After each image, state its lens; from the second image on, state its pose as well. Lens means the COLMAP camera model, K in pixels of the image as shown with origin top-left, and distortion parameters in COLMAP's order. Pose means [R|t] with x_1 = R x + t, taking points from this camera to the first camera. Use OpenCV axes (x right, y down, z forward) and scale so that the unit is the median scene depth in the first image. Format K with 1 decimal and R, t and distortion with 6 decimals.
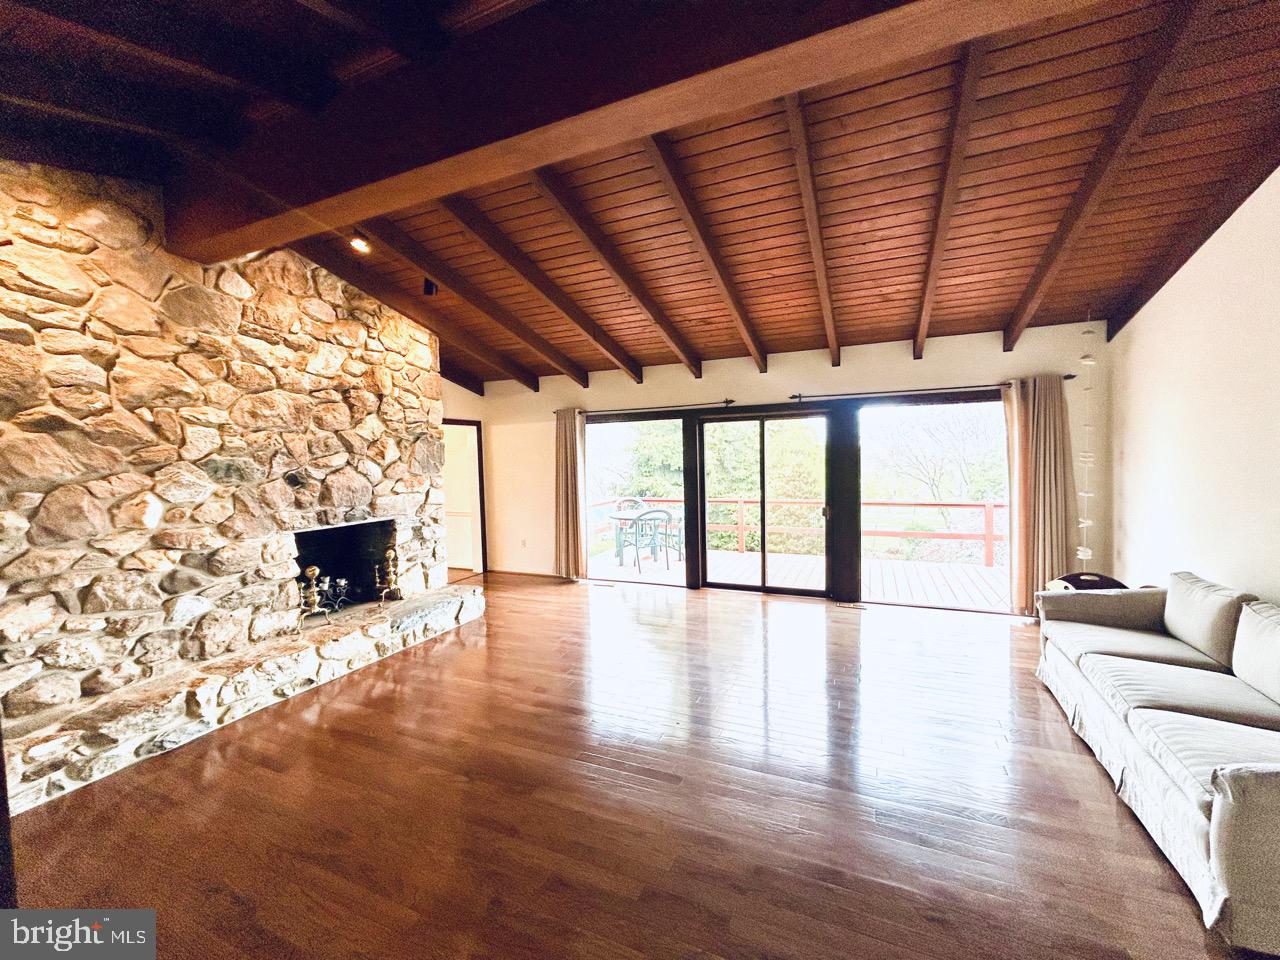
lens RADIAL K [[517.2, 0, 637.2], [0, 517.2, 476.3], [0, 0, 1]] dist [-0.004083, 0.001963]
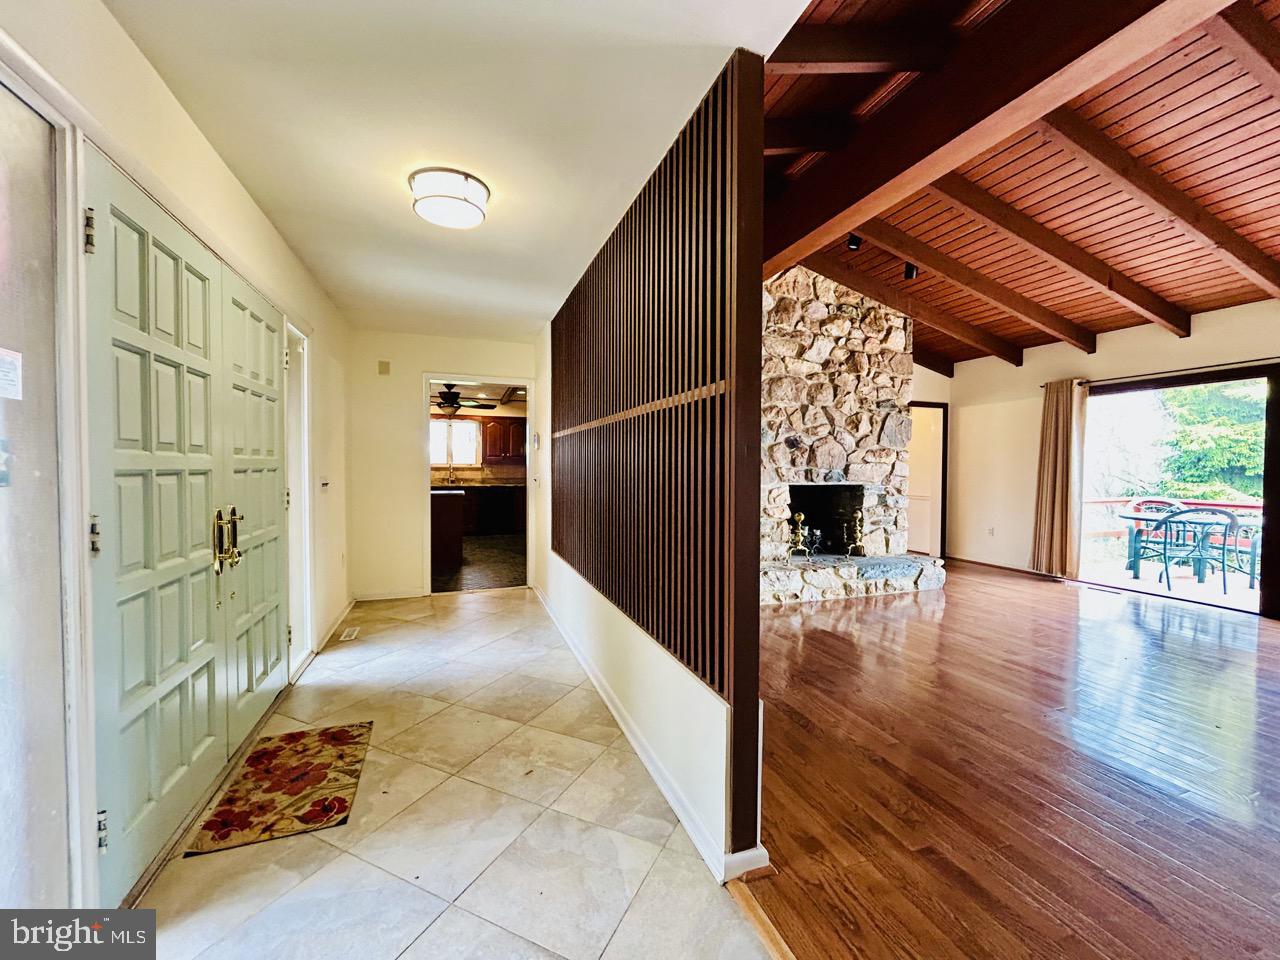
lens RADIAL K [[517.2, 0, 641.1], [0, 517.2, 480.9], [0, 0, 1]] dist [-0.004083, 0.001963]
pose [[0.691209, 0.049589, -0.720952, 0.013007], [-0.056463, 0.998299, 0.014532, 0.089789], [0.720446, 0.030662, 0.692833, -0.147920]]
